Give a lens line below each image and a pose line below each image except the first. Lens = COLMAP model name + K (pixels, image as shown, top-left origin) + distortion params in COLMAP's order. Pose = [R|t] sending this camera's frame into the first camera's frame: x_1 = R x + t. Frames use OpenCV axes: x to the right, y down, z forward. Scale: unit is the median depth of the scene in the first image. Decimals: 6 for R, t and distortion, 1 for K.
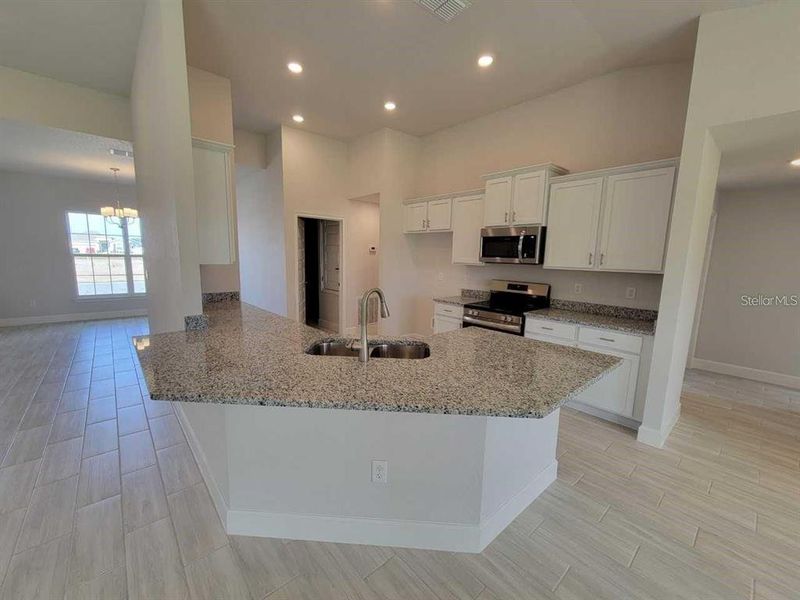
lens RADIAL K [[326.9, 0, 397.7], [0, 326.9, 304.5], [0, 0, 1]] dist [0.000625, -0.000769]
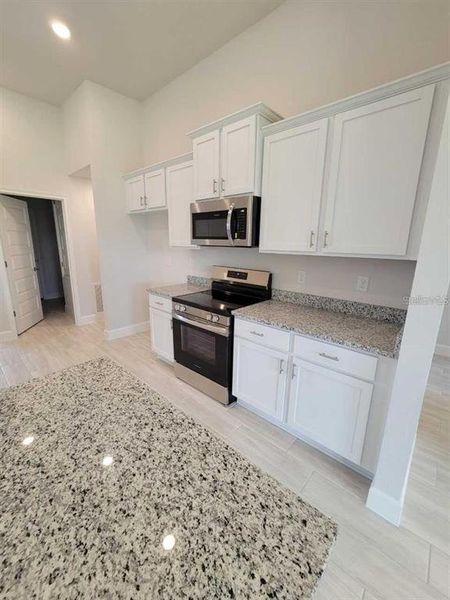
lens RADIAL K [[245.2, 0, 224.5], [0, 245.2, 296.1], [0, 0, 1]] dist [0.000625, -0.000769]
pose [[0.993982, -0.030293, 0.105276, 0.284117], [0.022781, 0.997156, 0.071836, -0.047531], [-0.107152, -0.069005, 0.991845, 0.398252]]
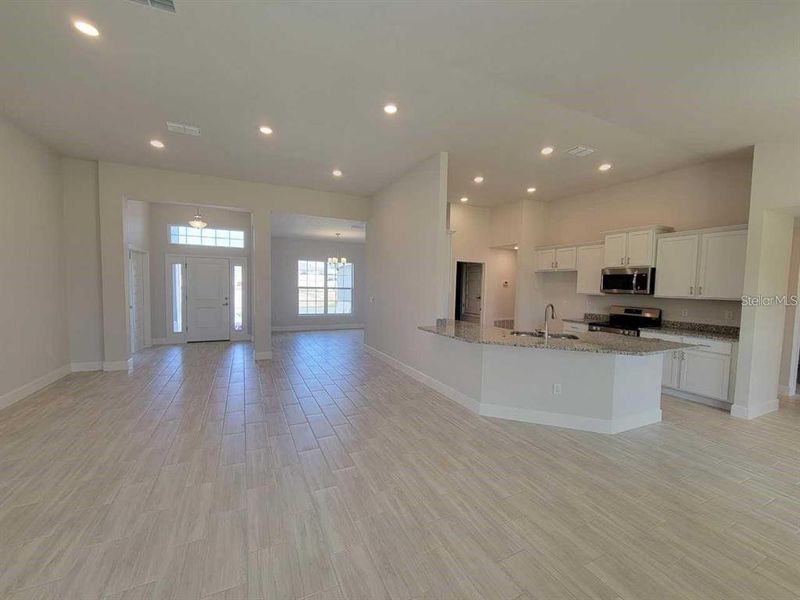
lens RADIAL K [[326.9, 0, 398.0], [0, 326.9, 304.4], [0, 0, 1]] dist [0.000625, -0.000769]
pose [[0.960456, 0.012782, -0.278140, -0.202325], [-0.039697, 0.995027, -0.091356, 0.086069], [0.275589, 0.098785, 0.956186, -0.595566]]
